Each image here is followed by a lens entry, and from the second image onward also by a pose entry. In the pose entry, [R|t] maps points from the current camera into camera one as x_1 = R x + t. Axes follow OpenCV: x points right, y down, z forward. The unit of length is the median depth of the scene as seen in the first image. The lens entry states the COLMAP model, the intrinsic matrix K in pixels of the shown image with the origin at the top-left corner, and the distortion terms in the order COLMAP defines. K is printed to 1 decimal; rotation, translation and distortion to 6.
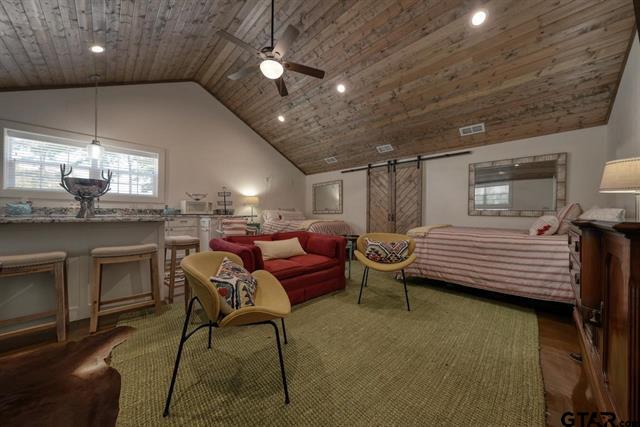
lens RADIAL K [[221.9, 0, 320.0], [0, 221.9, 213.5], [0, 0, 1]] dist [-0.000086, 0.000041]
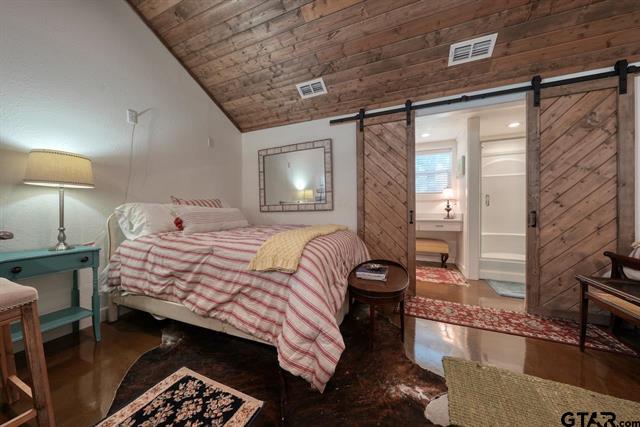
lens RADIAL K [[215.8, 0, 321.0], [0, 215.8, 212.1], [0, 0, 1]] dist [-0.001255, 0.000063]
pose [[0.924950, -0.009935, 0.379960, -0.101431], [0.001378, 0.999739, 0.022786, -0.010101], [-0.380087, -0.020553, 0.924722, 0.601223]]
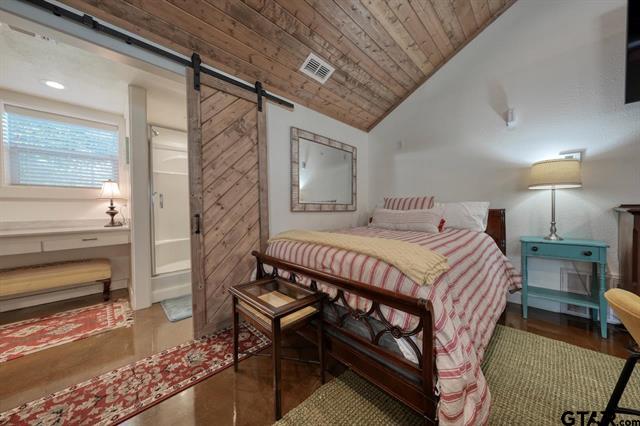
lens RADIAL K [[215.8, 0, 321.0], [0, 215.8, 211.6], [0, 0, 1]] dist [-0.001255, 0.000063]
pose [[-0.010805, -0.013400, 0.999852, 0.023543], [0.003082, 0.999905, 0.013434, -0.010335], [-0.999937, 0.003226, -0.010762, 0.623029]]
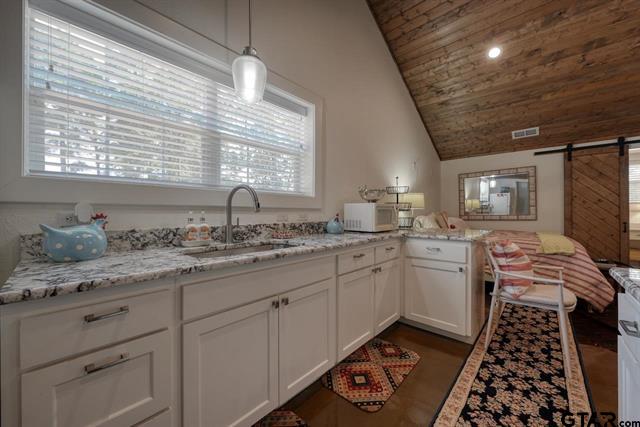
lens RADIAL K [[246.6, 0, 317.3], [0, 246.6, 210.6], [0, 0, 1]] dist [-0.001031, -0.000066]
pose [[0.998699, -0.000135, 0.050995, -0.568966], [-0.000183, 0.999981, 0.006235, -0.035536], [-0.050995, -0.006236, 0.998679, 0.352566]]
